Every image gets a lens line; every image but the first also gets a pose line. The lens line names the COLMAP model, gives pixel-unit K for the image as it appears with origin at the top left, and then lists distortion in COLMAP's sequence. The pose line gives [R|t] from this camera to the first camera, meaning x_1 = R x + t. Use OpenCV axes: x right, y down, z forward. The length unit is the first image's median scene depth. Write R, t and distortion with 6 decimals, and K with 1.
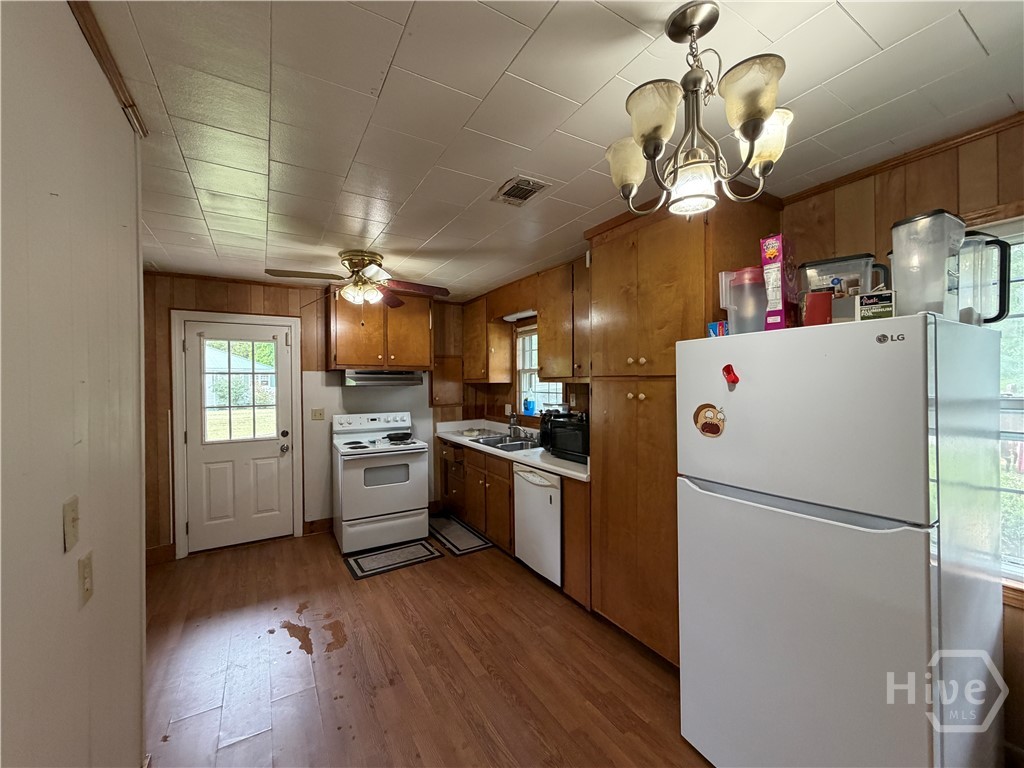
lens RADIAL K [[408.5, 0, 509.5], [0, 408.5, 381.9], [0, 0, 1]] dist [0.001403, 0.000218]
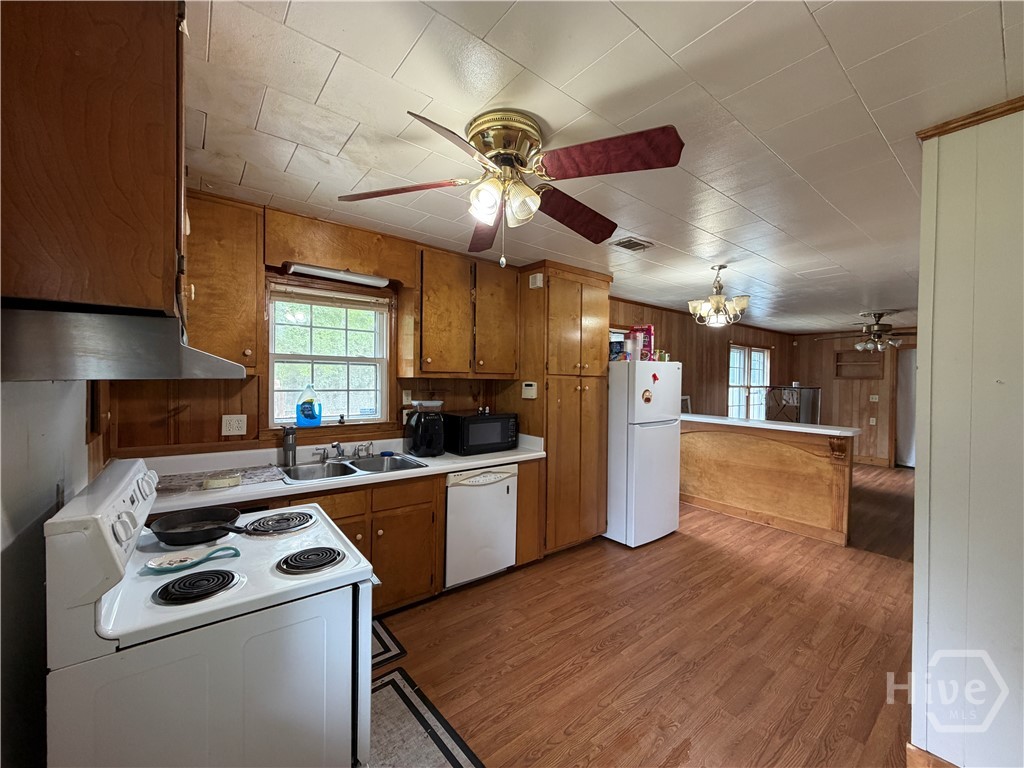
lens RADIAL K [[408.5, 0, 508.8], [0, 408.5, 382.9], [0, 0, 1]] dist [0.001403, 0.000218]
pose [[-0.123026, -0.001895, 0.992402, -1.068543], [-0.010379, 0.999946, 0.000623, 0.014074], [-0.992349, -0.010223, -0.123039, 1.283090]]
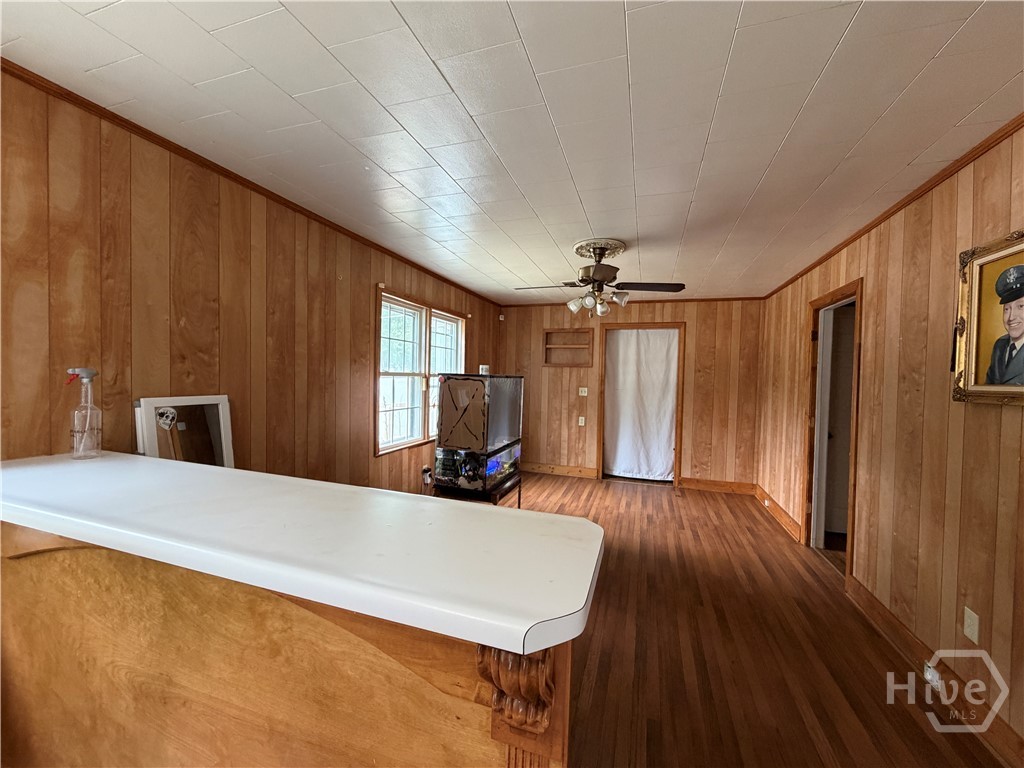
lens RADIAL K [[408.5, 0, 508.7], [0, 408.5, 385.2], [0, 0, 1]] dist [0.001403, 0.000218]
pose [[-0.644054, -0.020864, 0.764695, -0.259875], [-0.014215, 0.999782, 0.015306, 0.029221], [-0.764848, -0.001012, -0.644210, 0.429371]]
